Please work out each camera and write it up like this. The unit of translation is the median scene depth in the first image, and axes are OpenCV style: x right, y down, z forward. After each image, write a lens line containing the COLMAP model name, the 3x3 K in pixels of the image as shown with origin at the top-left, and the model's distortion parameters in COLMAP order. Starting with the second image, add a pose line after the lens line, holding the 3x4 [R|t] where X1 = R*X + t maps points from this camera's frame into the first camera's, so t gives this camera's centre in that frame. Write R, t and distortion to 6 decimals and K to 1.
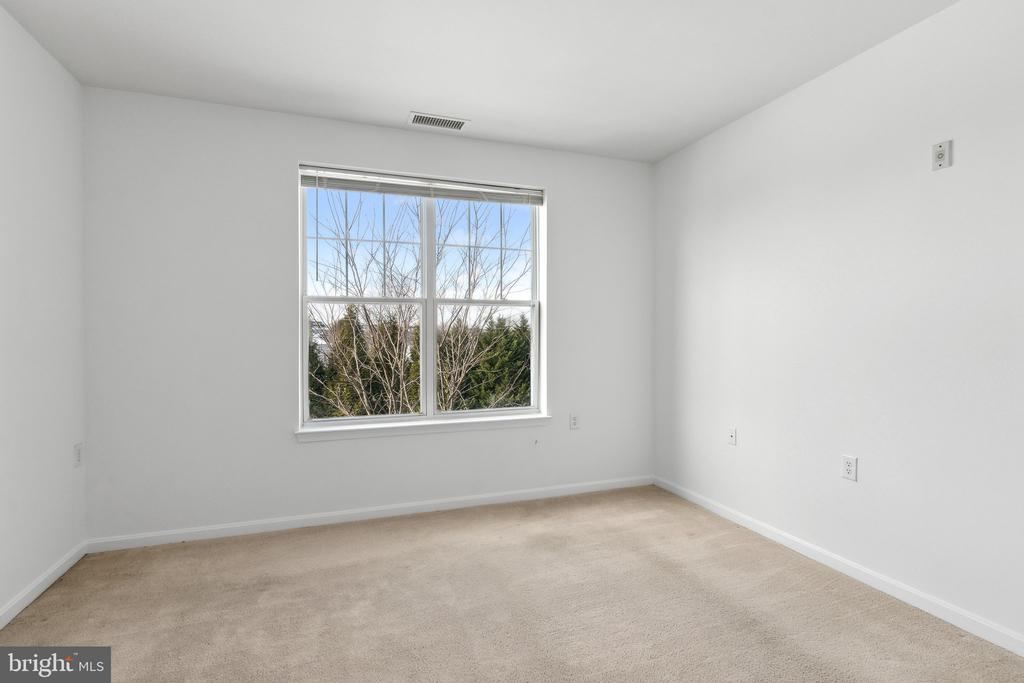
lens RADIAL K [[470.7, 0, 512.0], [0, 470.7, 341.5], [0, 0, 1]] dist [-0.002498, -0.000188]
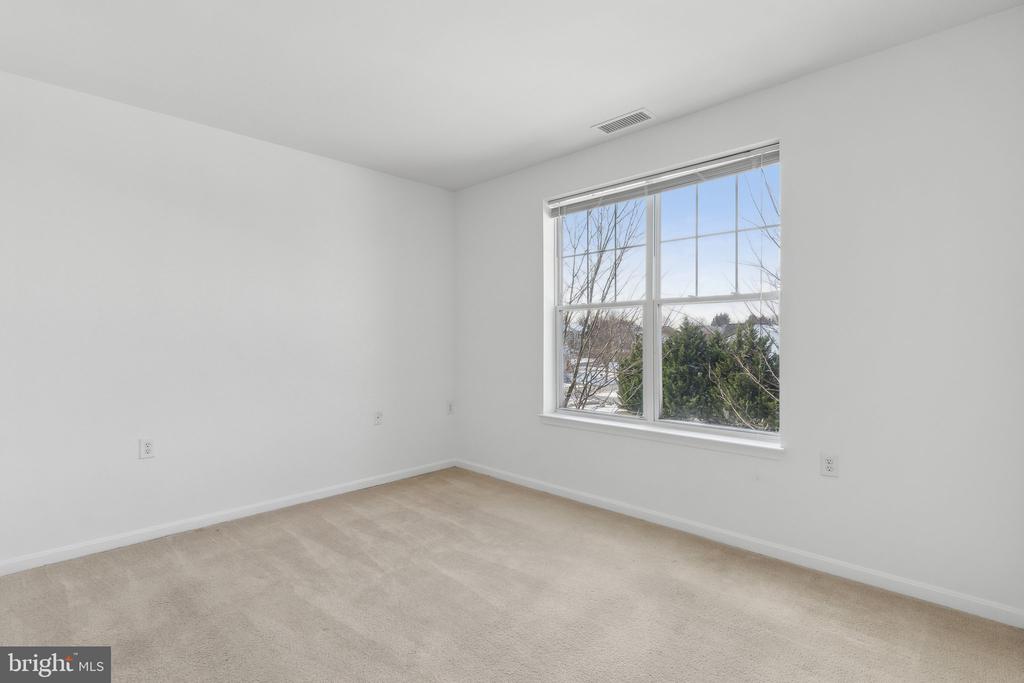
lens RADIAL K [[491.9, 0, 513.6], [0, 491.9, 337.3], [0, 0, 1]] dist [-0.002145, -0.000077]
pose [[0.445719, 0.003426, -0.895166, 0.637857], [0.000060, 0.999993, 0.003857, -0.019672], [0.895173, -0.001773, 0.445715, 0.316066]]
